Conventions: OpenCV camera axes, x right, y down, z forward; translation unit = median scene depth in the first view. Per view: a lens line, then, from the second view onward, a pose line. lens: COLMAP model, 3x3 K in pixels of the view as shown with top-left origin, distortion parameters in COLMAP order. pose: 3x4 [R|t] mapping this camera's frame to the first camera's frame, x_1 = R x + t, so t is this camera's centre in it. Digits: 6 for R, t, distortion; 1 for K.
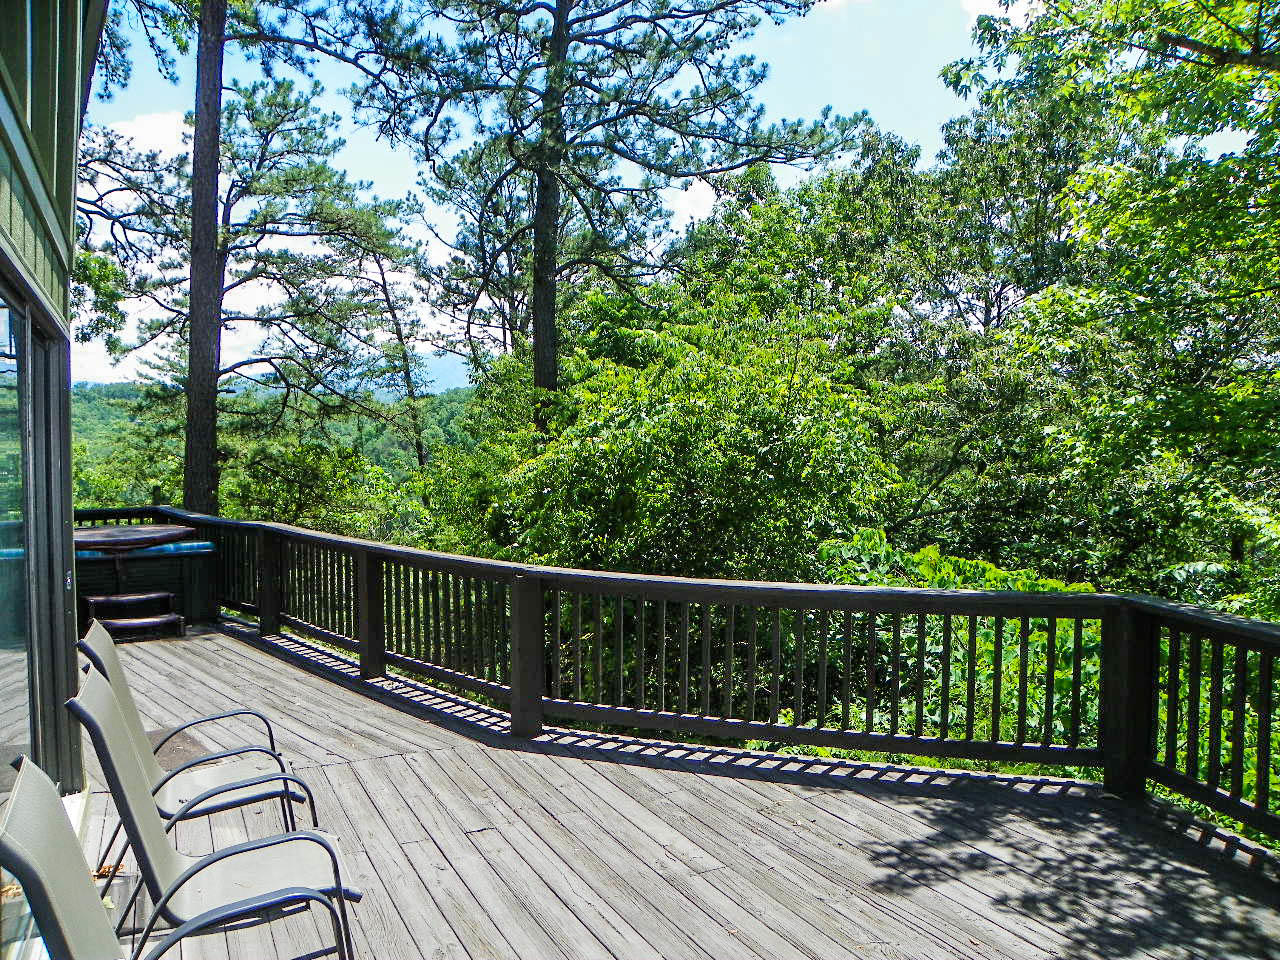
lens RADIAL K [[967.6, 0, 635.8], [0, 967.6, 482.0], [0, 0, 1]] dist [-0.153455, 0.092888]
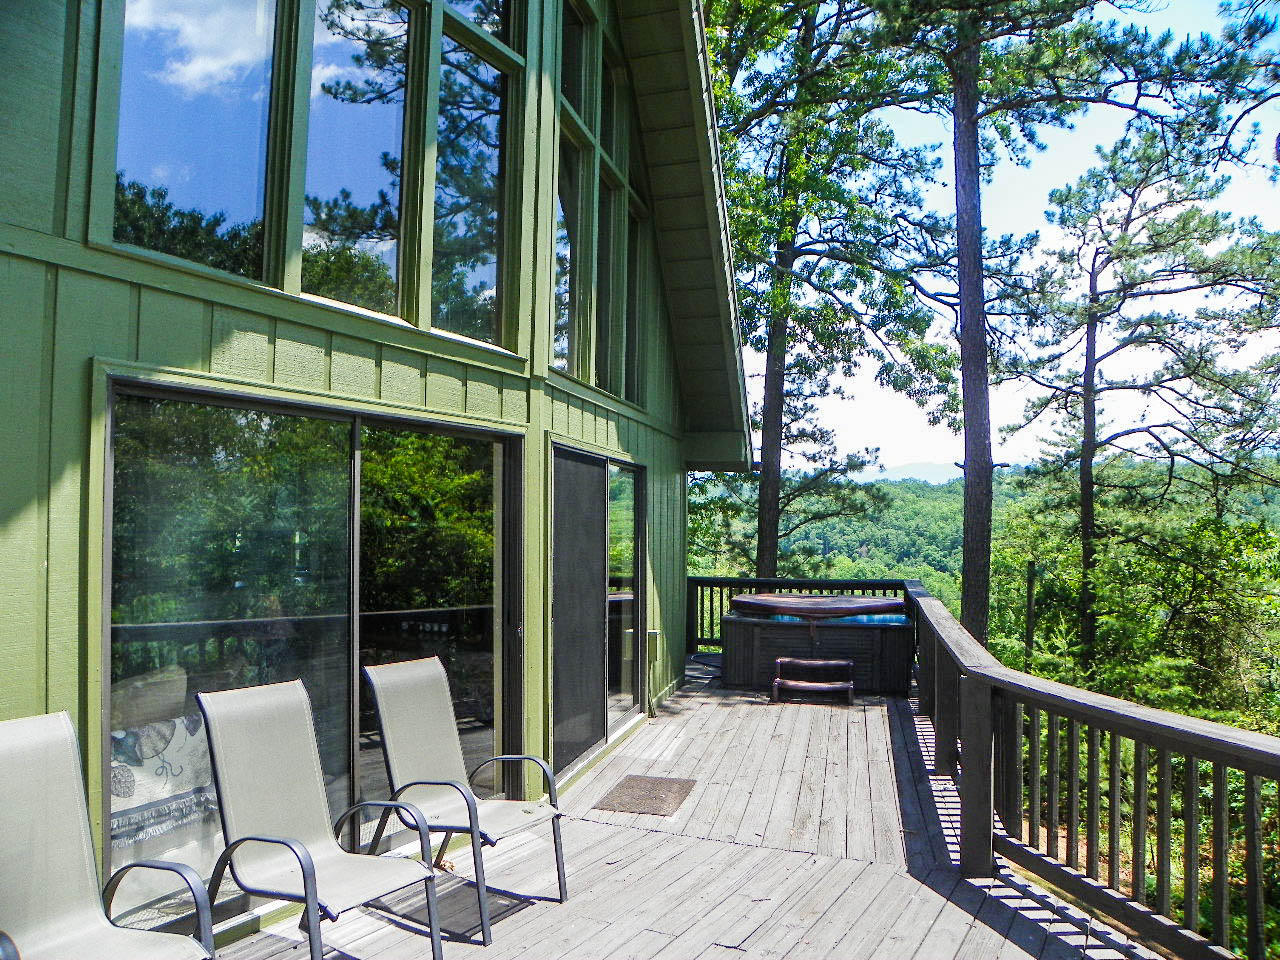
lens RADIAL K [[967.6, 0, 634.3], [0, 967.6, 482.8], [0, 0, 1]] dist [-0.153455, 0.092888]
pose [[0.551292, -0.039172, -0.833393, 0.102739], [-0.028305, 0.997444, -0.065607, -0.001358], [0.833832, 0.059758, 0.548774, 0.079452]]
